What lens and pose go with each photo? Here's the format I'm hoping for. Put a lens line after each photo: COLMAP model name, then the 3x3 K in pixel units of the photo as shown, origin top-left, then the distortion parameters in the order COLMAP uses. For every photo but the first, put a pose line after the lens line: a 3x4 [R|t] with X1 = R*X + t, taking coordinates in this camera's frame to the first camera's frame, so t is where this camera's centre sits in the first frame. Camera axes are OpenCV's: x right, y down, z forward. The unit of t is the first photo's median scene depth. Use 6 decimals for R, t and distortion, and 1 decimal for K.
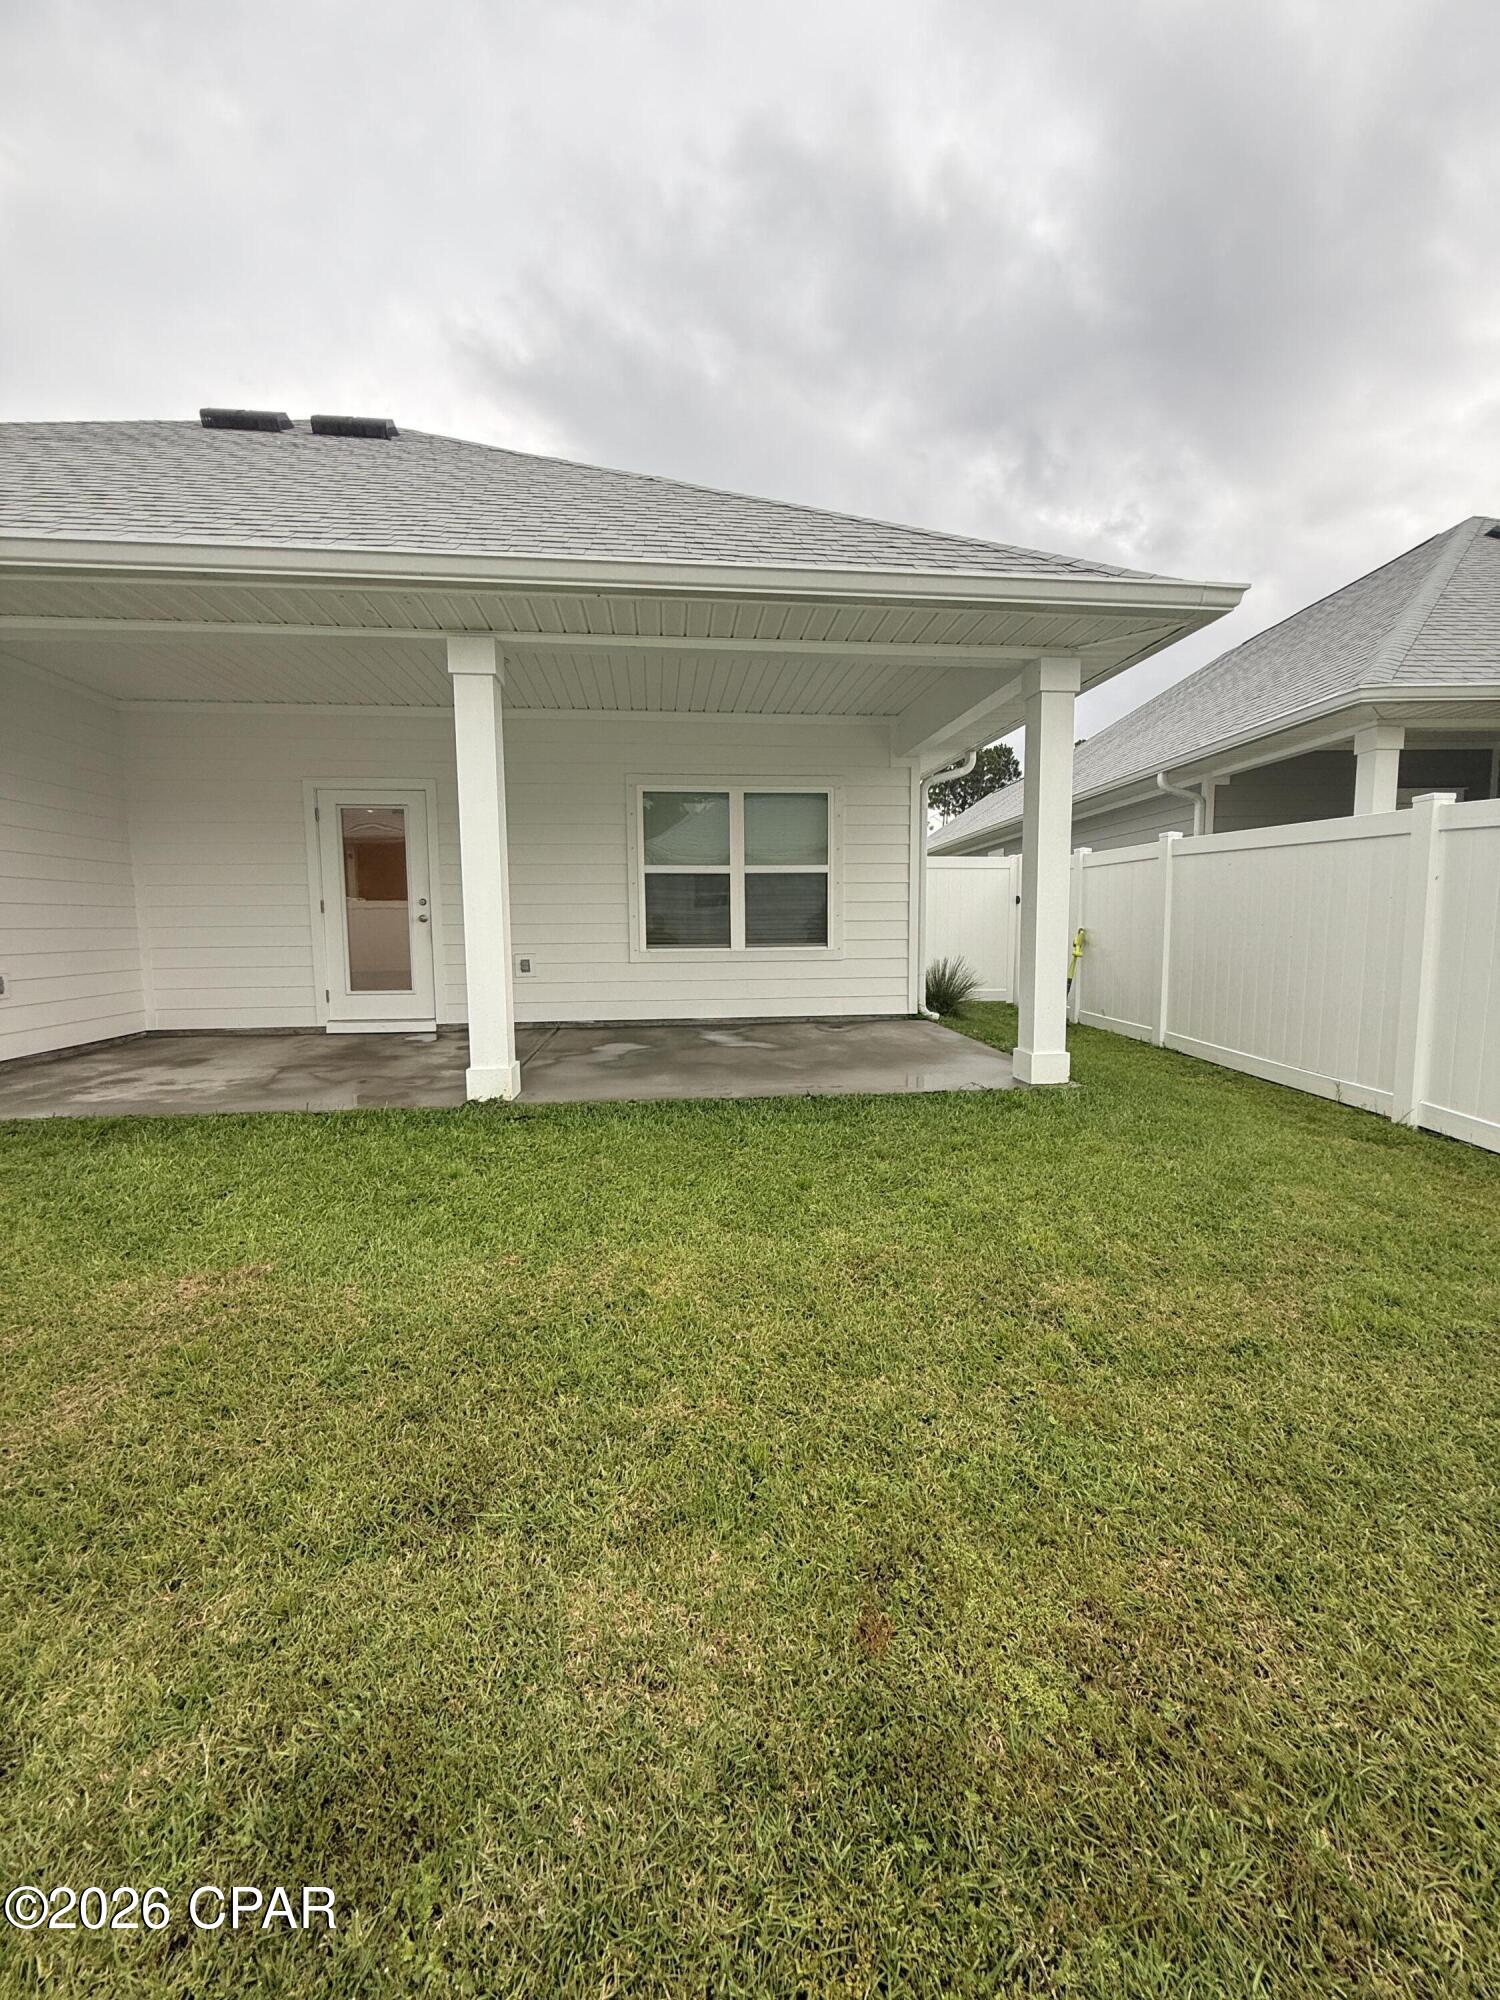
lens RADIAL K [[796.8, 0, 744.9], [0, 796.8, 1003.4], [0, 0, 1]] dist [0.000323, -0.000179]
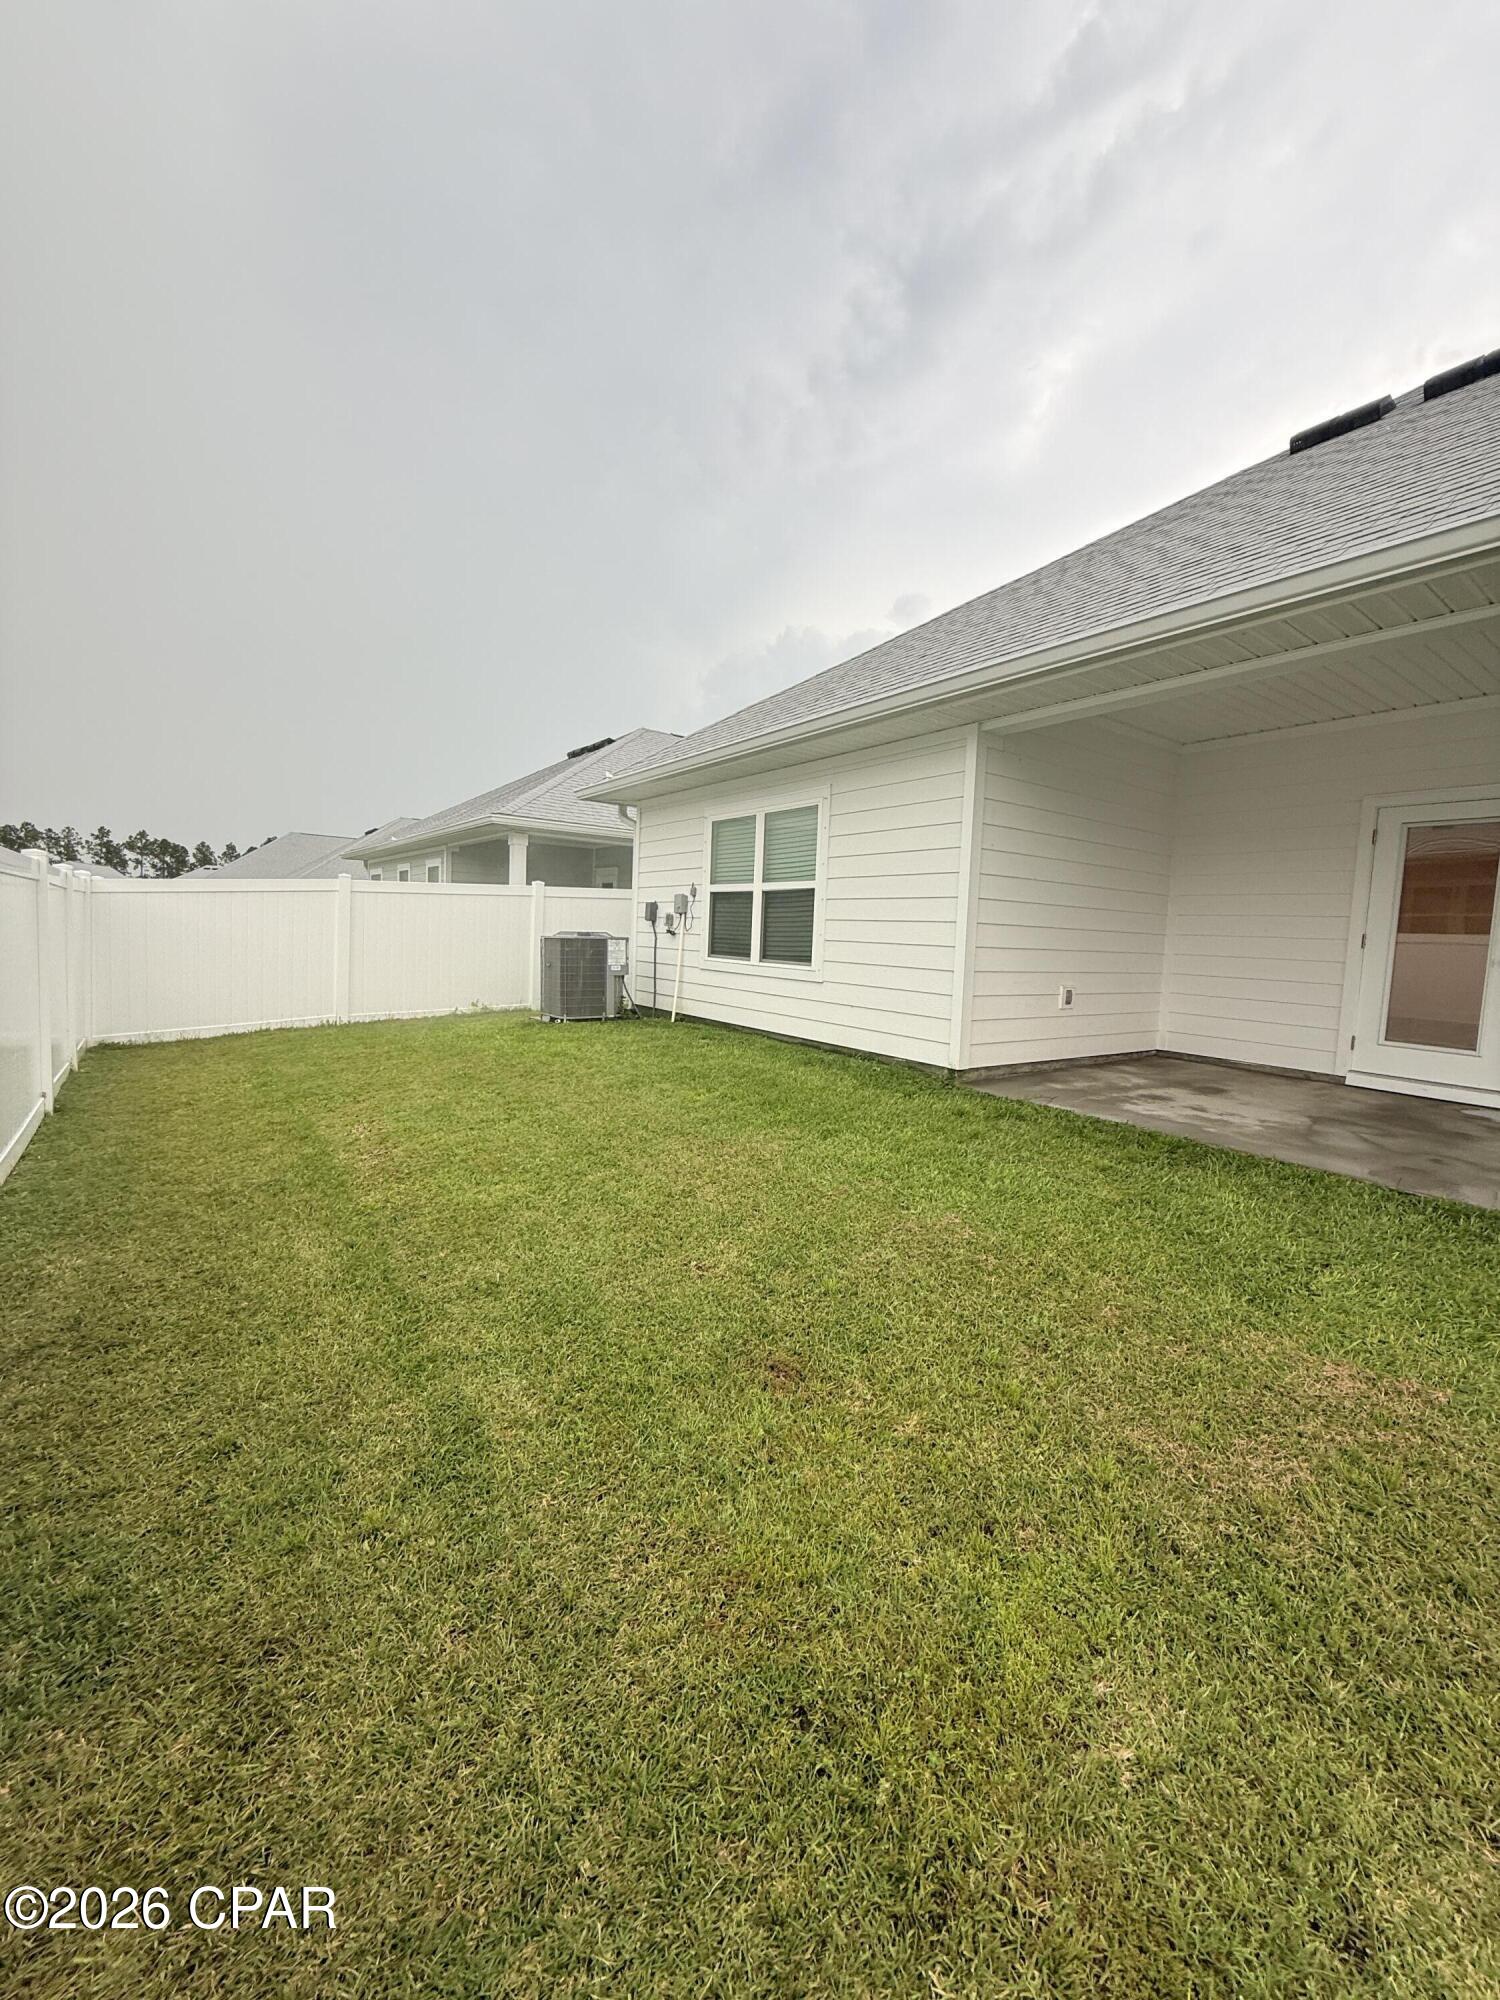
lens RADIAL K [[796.8, 0, 738.3], [0, 796.8, 1000.2], [0, 0, 1]] dist [0.000323, -0.000179]
pose [[0.478581, 0.102312, -0.872062, -0.119862], [-0.134170, 0.990046, 0.042523, -0.002430], [0.867732, 0.096654, 0.487544, -0.022569]]
